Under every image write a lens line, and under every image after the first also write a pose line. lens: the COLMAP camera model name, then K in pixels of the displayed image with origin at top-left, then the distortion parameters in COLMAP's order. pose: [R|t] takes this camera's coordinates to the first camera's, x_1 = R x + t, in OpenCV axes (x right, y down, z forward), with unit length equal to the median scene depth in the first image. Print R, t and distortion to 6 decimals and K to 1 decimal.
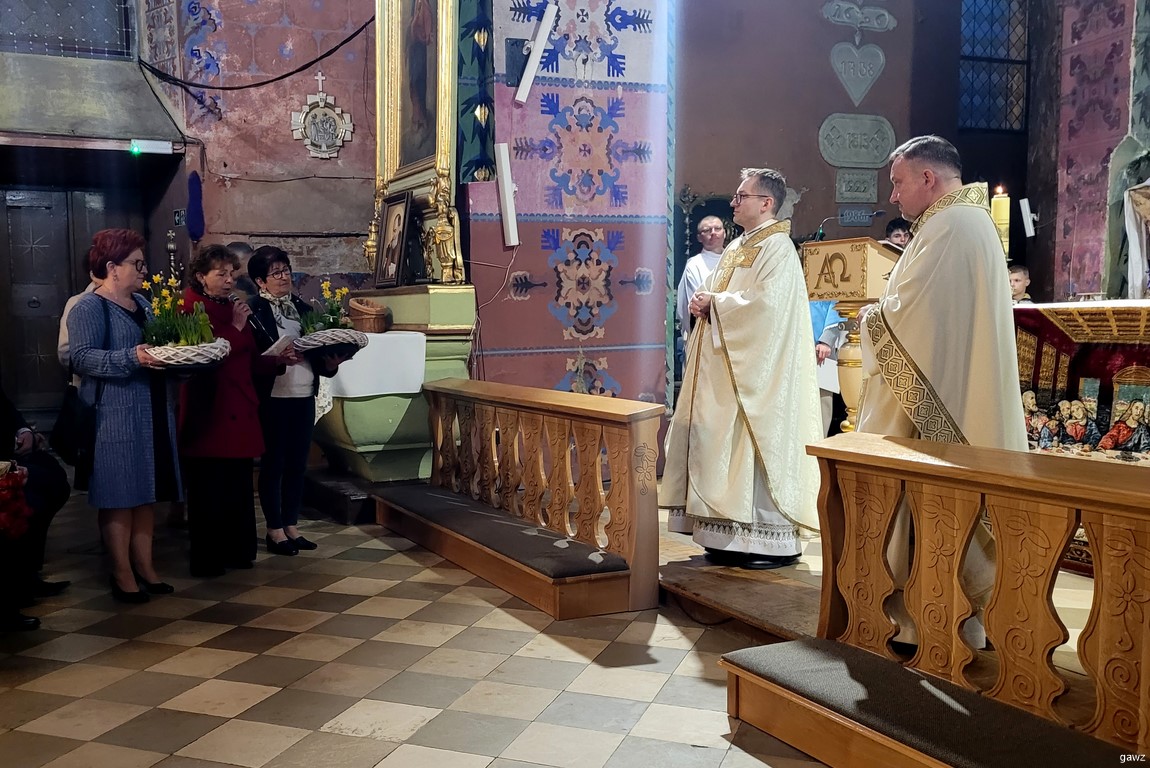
lens RADIAL K [[1165.5, 0, 478.6], [0, 1165.5, 425.1], [0, 0, 1]] dist [0.037588, 0.000000]
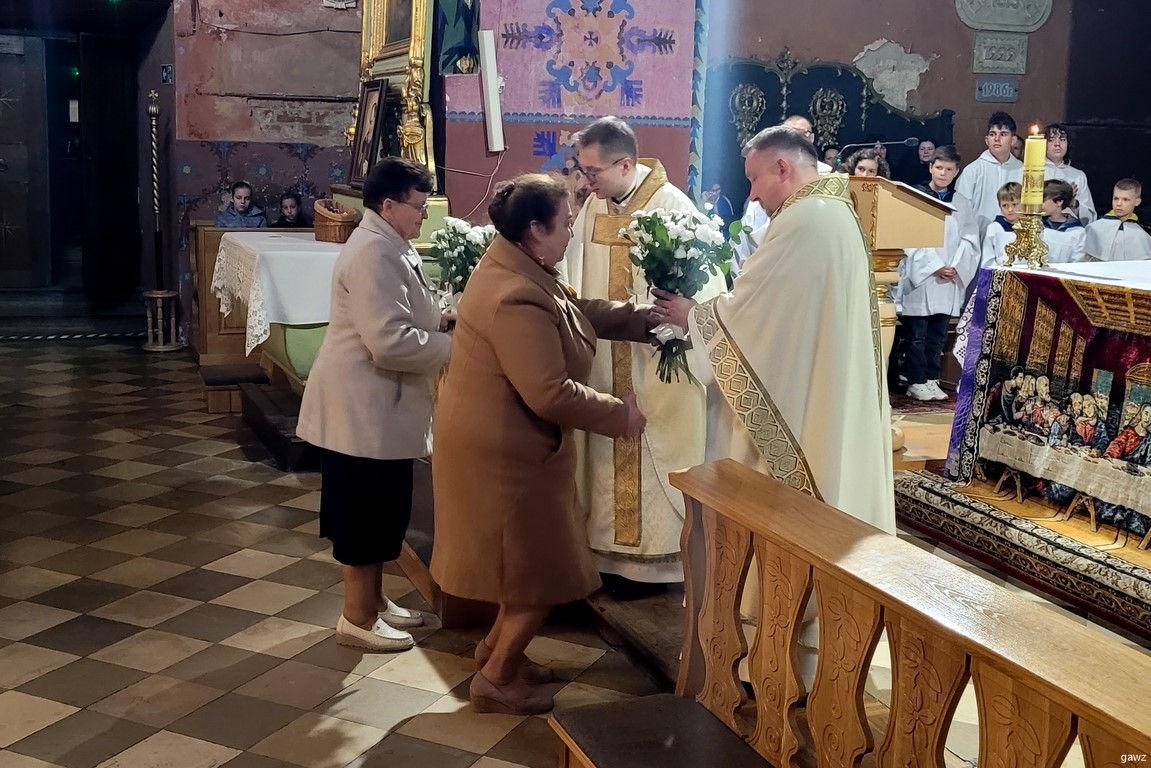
lens RADIAL K [[1387.2, 0, 554.7], [0, 1387.2, 335.7], [0, 0, 1]] dist [0.045913, 0.000000]
pose [[0.997647, 0.046622, -0.050274, 0.126239], [-0.044391, 0.998017, 0.044615, -0.065453], [0.052254, -0.042278, 0.997738, -0.011274]]
